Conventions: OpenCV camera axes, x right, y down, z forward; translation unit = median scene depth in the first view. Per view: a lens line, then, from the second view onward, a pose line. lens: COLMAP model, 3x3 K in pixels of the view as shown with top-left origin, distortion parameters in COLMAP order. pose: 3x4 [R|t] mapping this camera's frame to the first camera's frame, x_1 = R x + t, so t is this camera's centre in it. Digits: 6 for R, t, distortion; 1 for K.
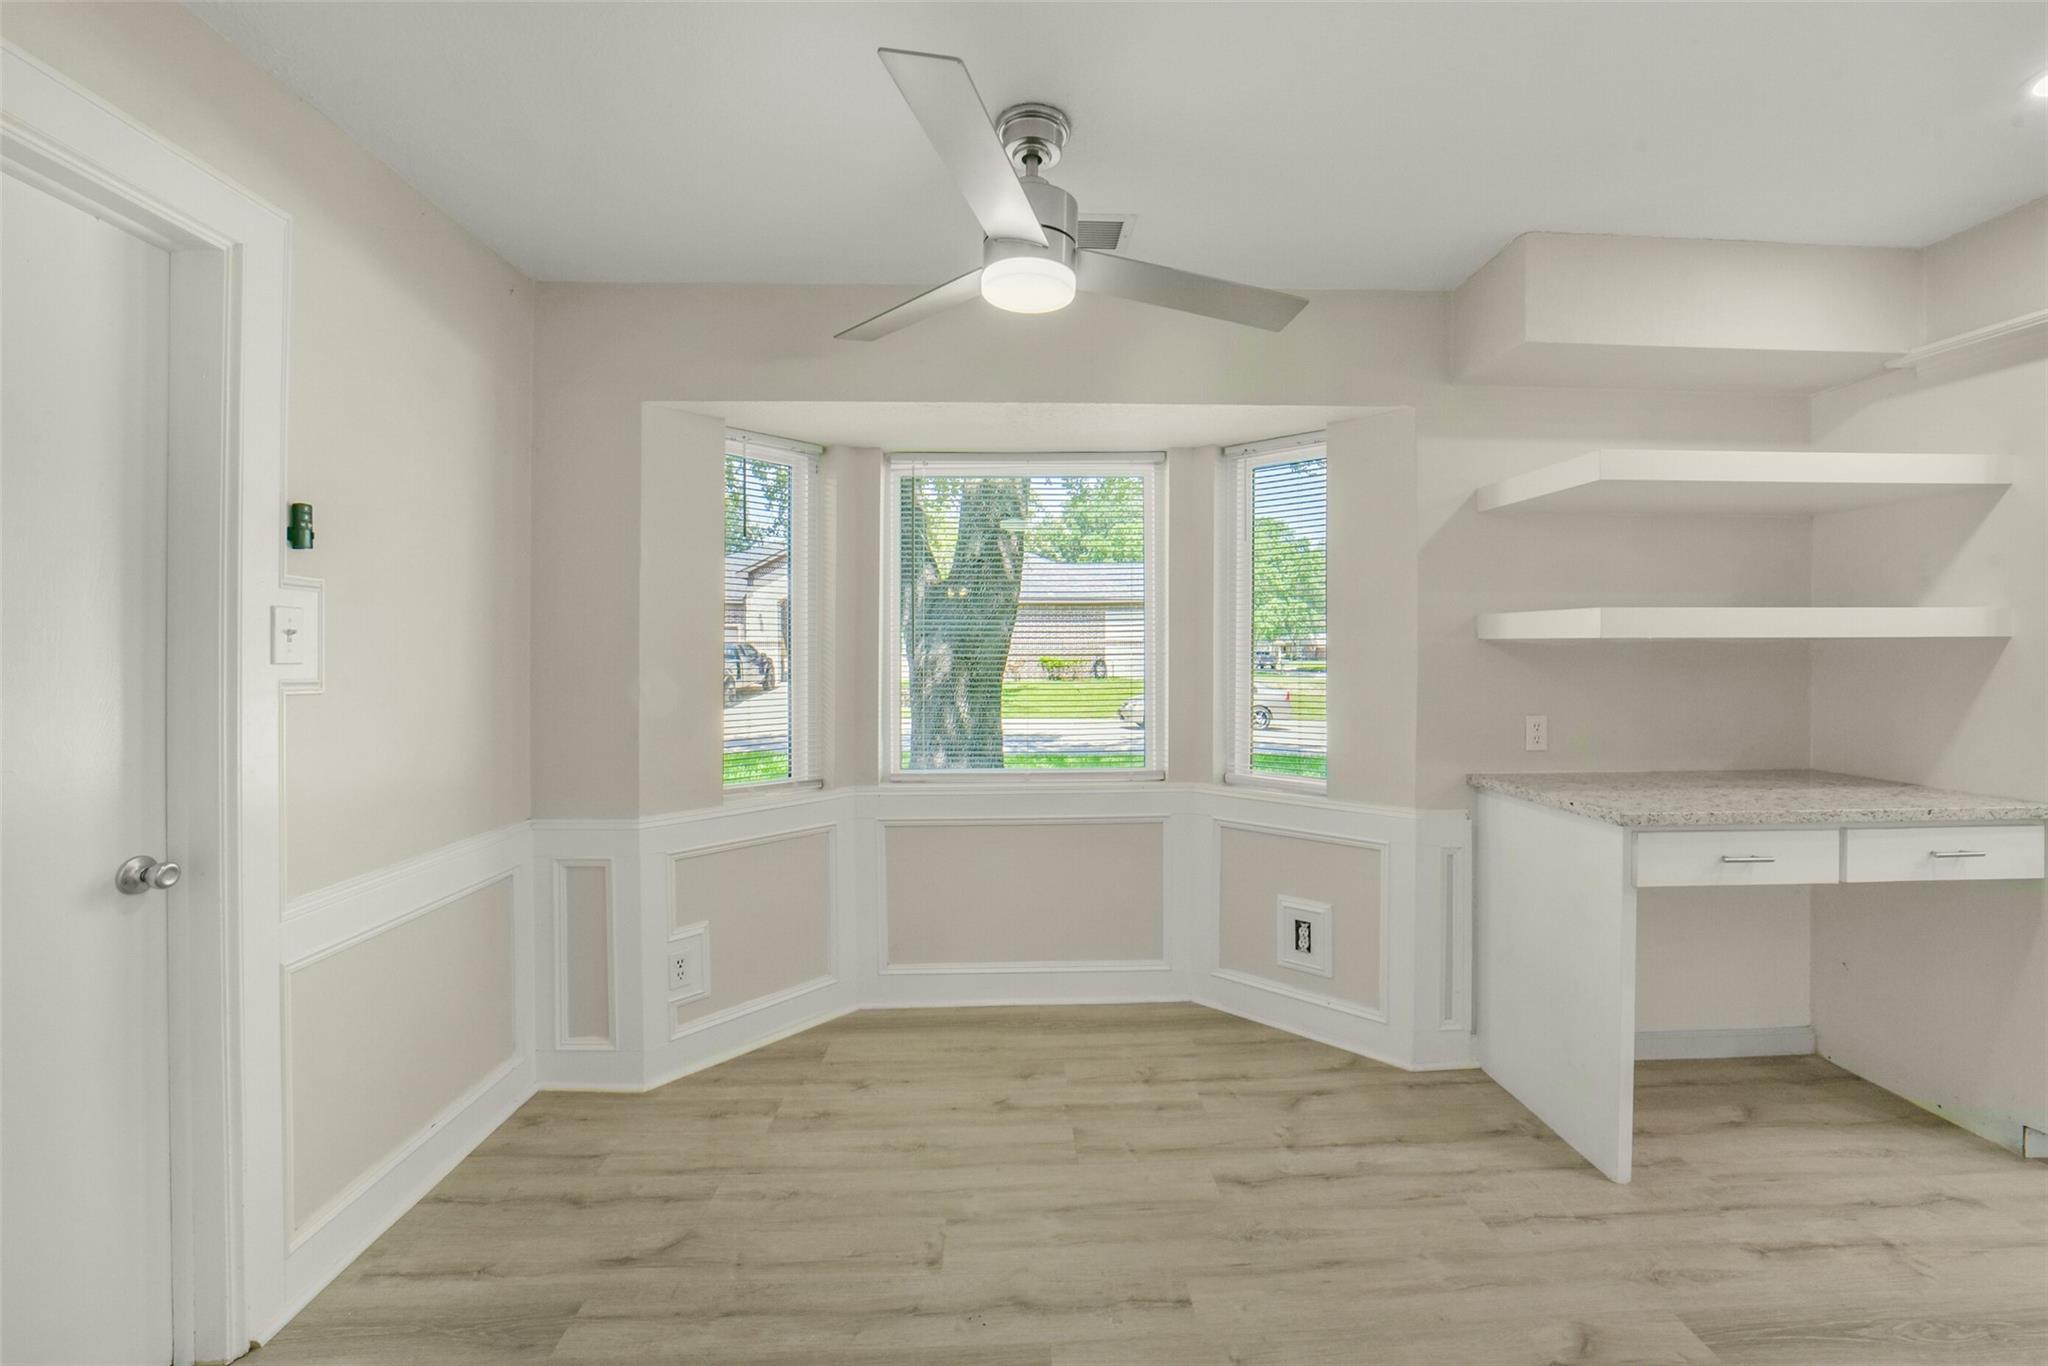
lens RADIAL K [[819.4, 0, 1042.7], [0, 819.4, 672.7], [0, 0, 1]] dist [-0.026591, 0.000480]
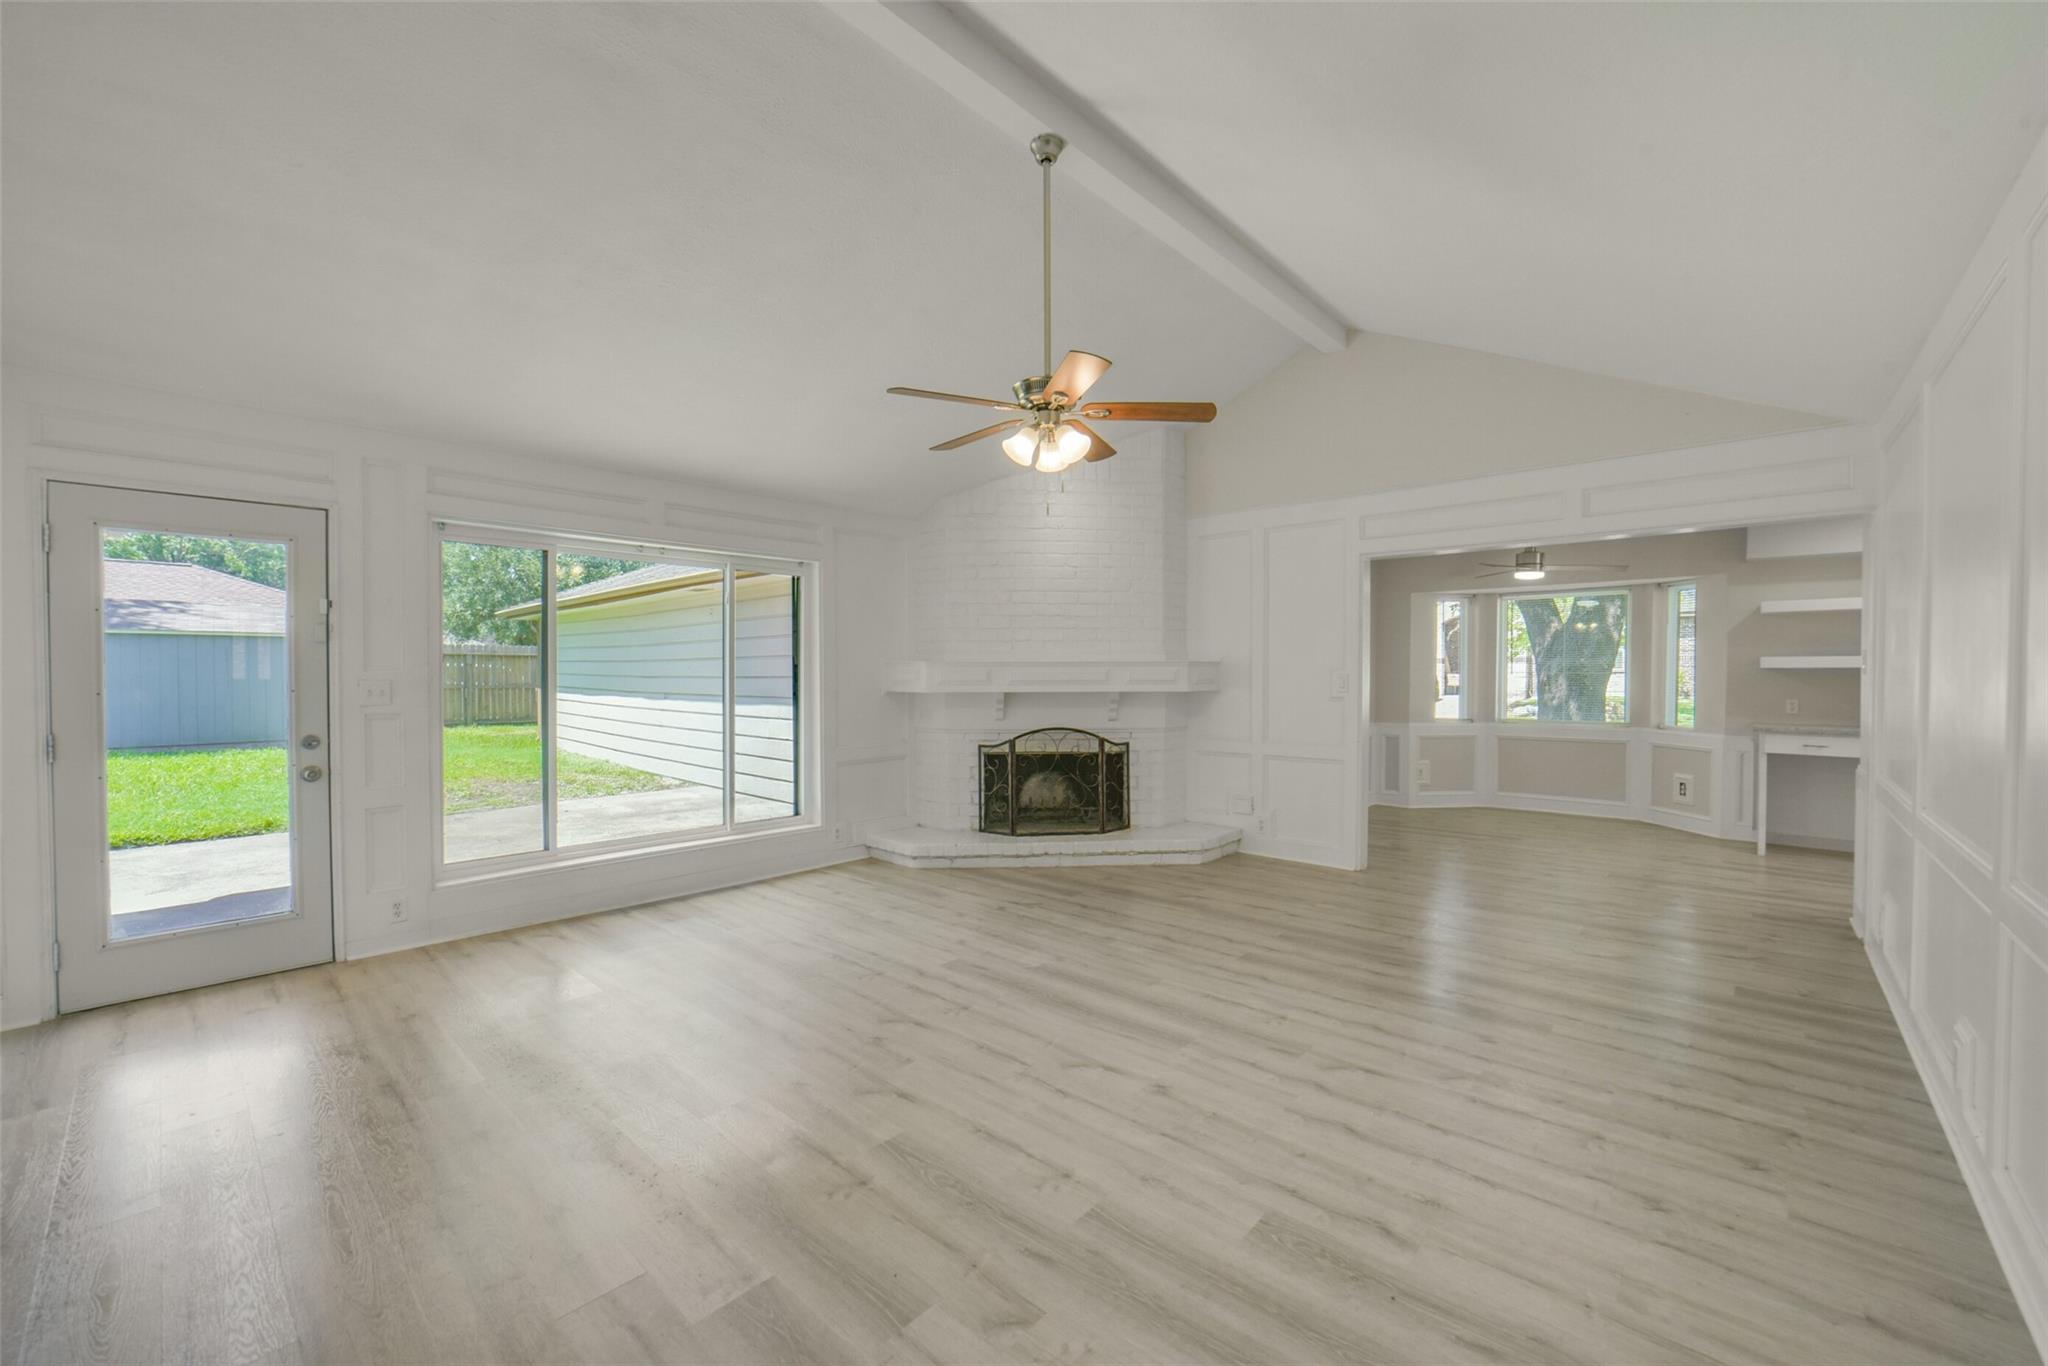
lens RADIAL K [[795.3, 0, 1032.7], [0, 795.3, 688.5], [0, 0, 1]] dist [-0.026793, 0.000301]
pose [[0.704413, 0.015041, -0.709631, 0.608774], [-0.014272, 0.999873, 0.007025, 0.034282], [0.709647, 0.005180, 0.704539, -2.049840]]
